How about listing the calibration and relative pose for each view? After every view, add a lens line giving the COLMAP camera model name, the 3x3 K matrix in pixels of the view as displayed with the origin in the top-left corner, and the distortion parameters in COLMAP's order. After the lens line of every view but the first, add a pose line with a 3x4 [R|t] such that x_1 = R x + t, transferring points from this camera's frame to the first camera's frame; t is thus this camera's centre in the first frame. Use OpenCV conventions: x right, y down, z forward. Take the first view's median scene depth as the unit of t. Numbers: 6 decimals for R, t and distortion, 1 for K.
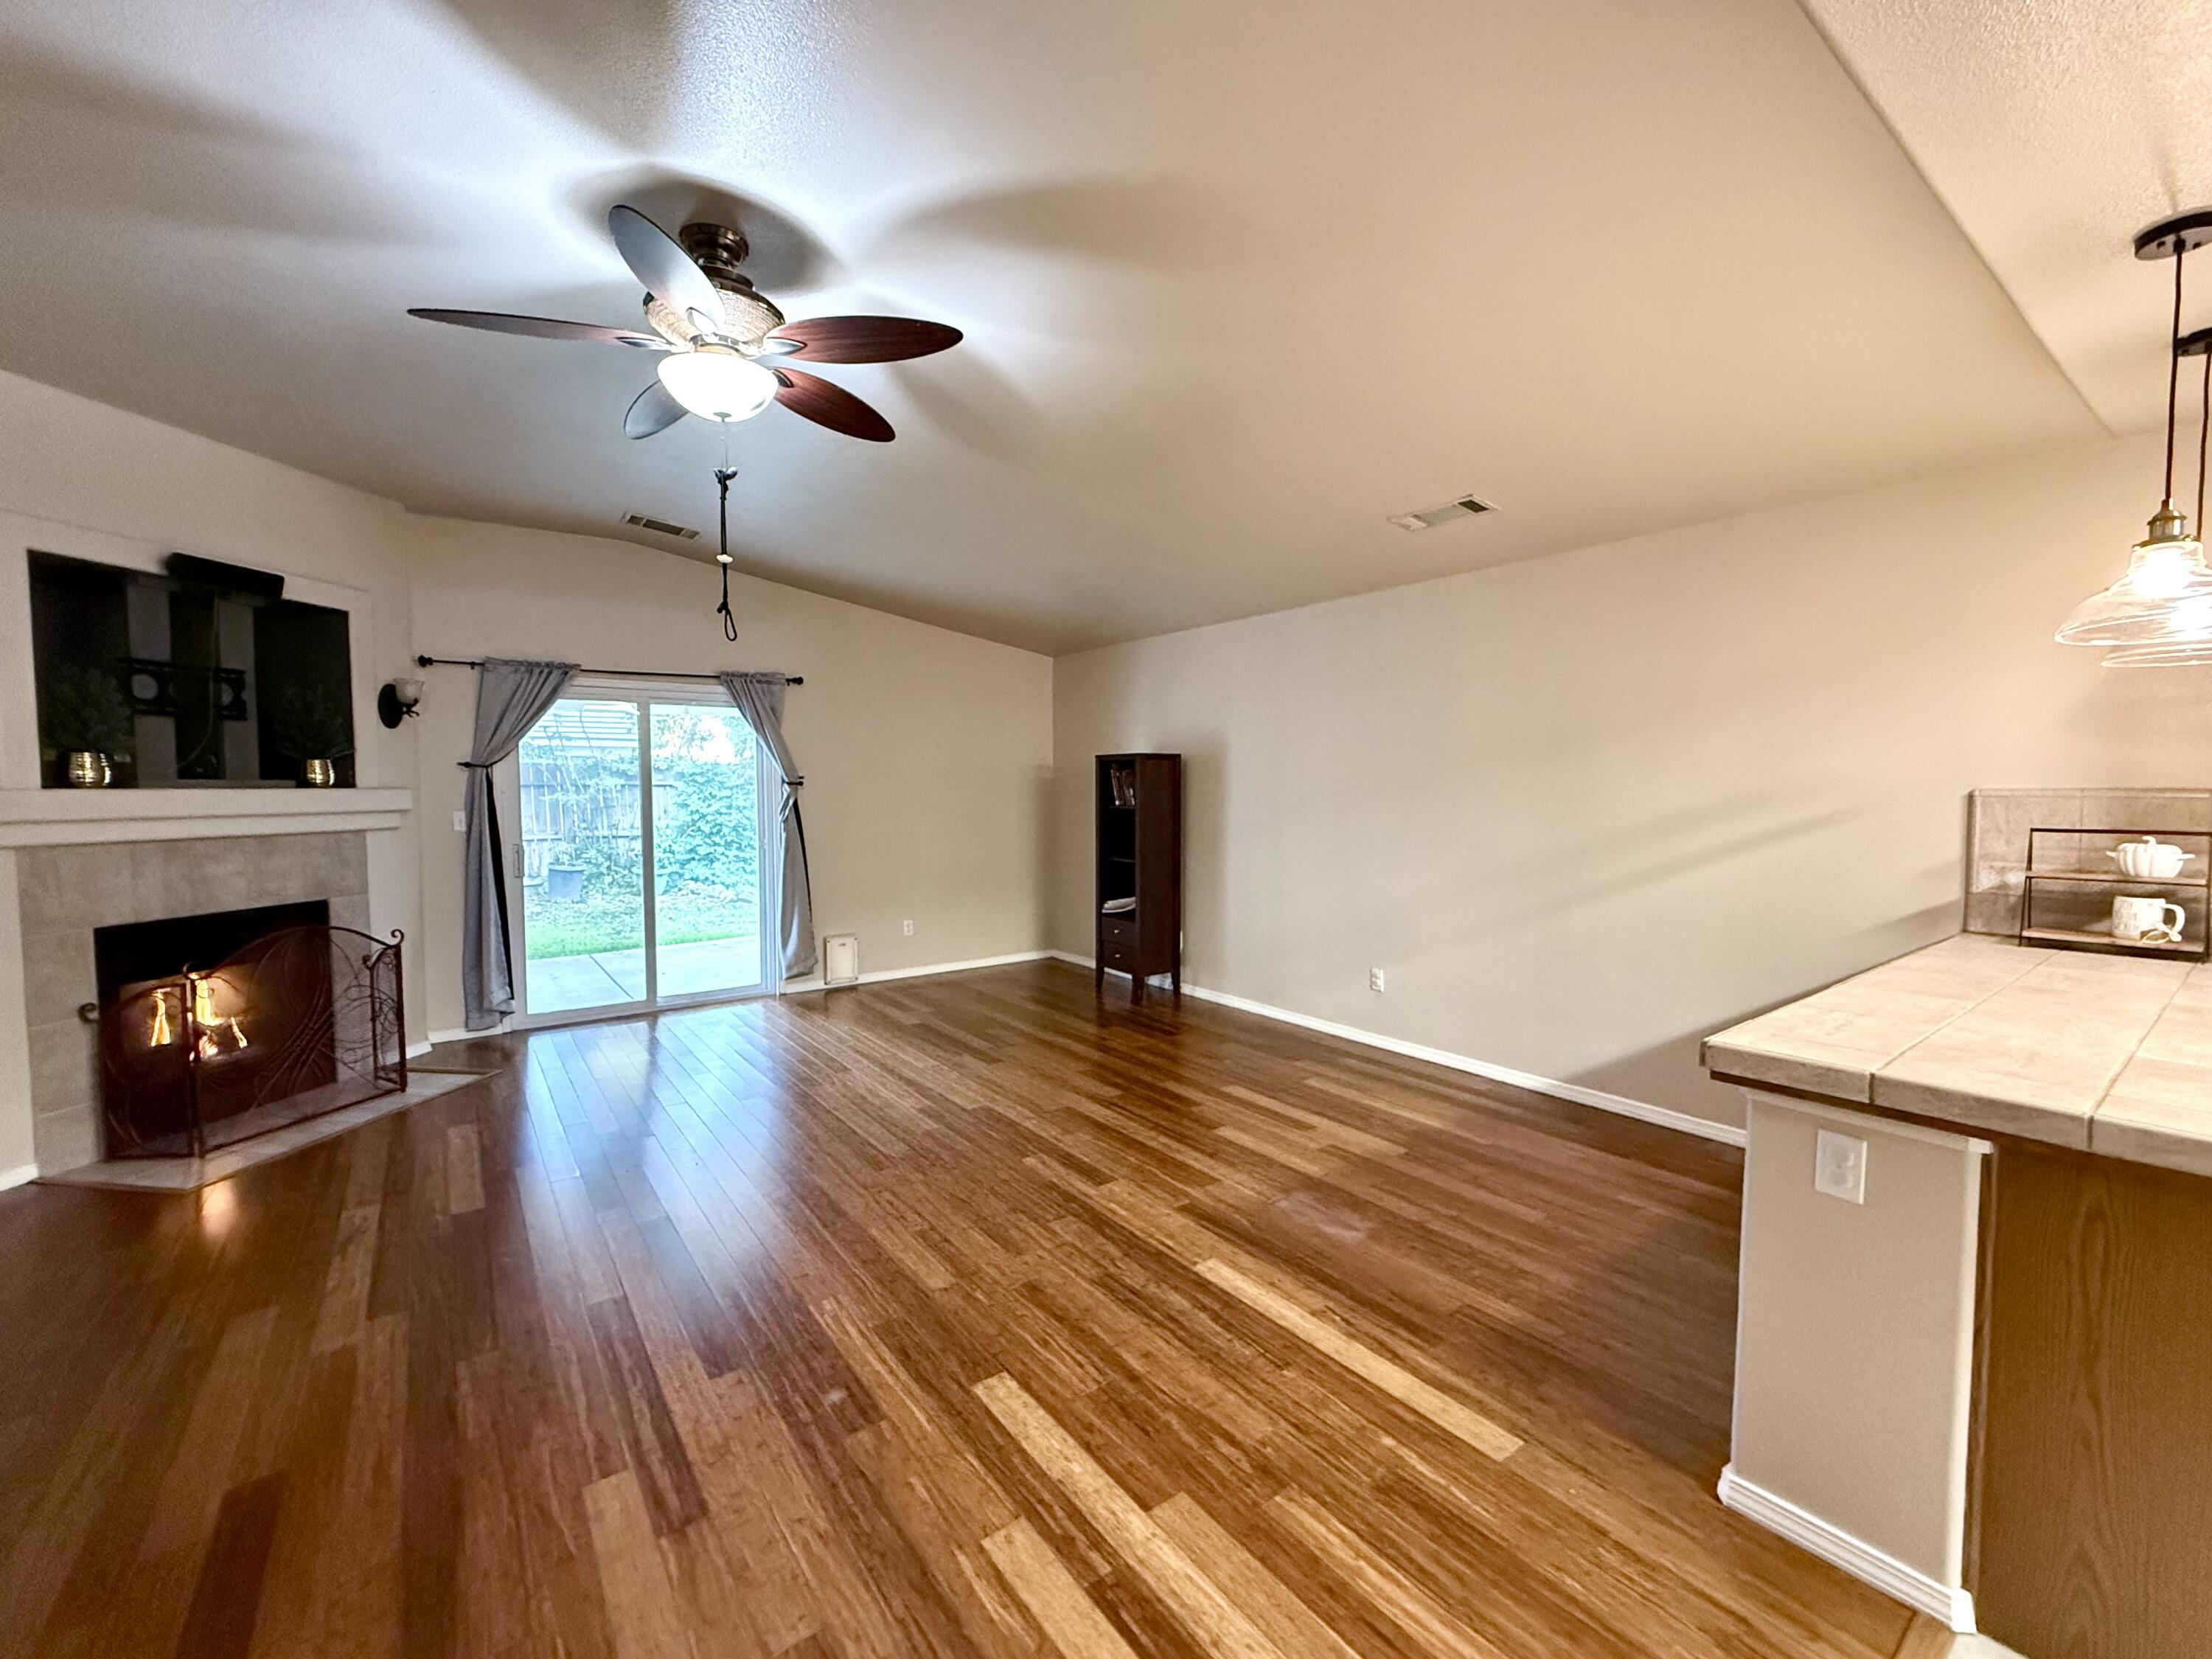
lens RADIAL K [[971.3, 0, 1149.3], [0, 971.3, 827.4], [0, 0, 1]] dist [-0.004887, 0.002072]
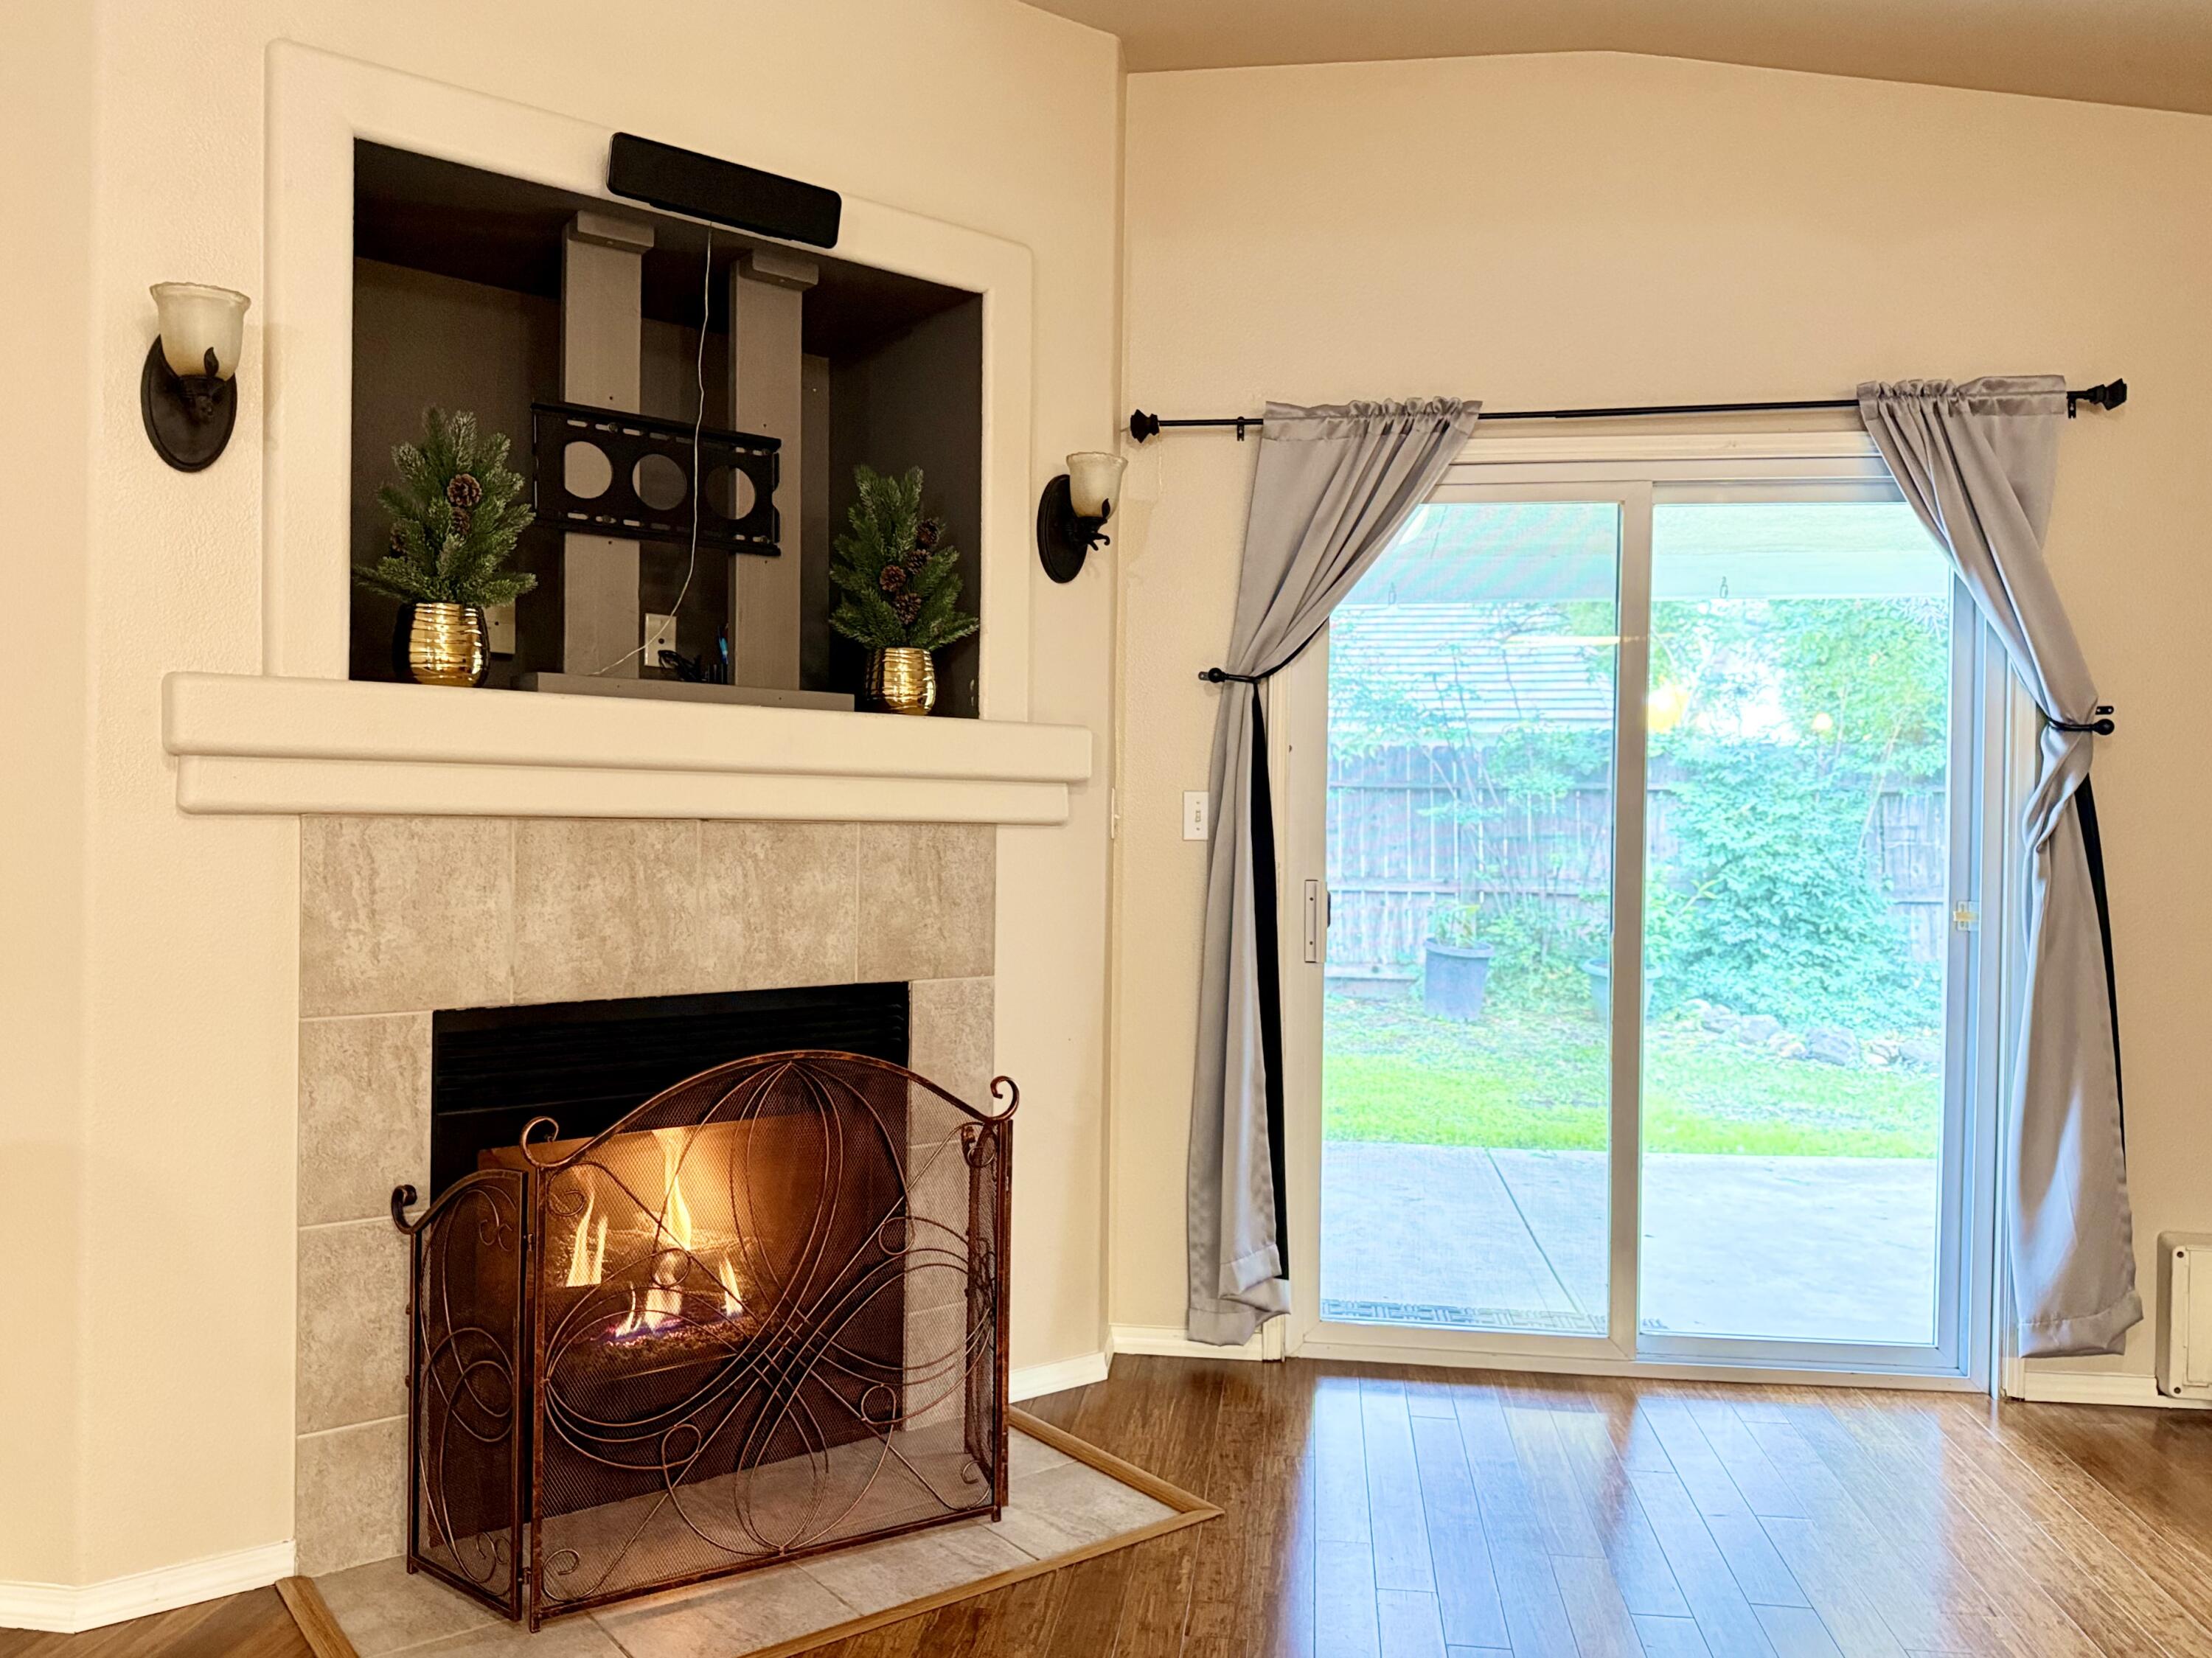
lens RADIAL K [[1652.5, 0, 1074.7], [0, 1652.5, 839.5], [0, 0, 1]] dist [0.027721, -0.036182]
pose [[0.704742, 0.019318, -0.709200, -0.284715], [-0.048922, 0.998573, -0.021414, 0.023515], [0.707775, 0.049787, 0.704682, 0.528565]]
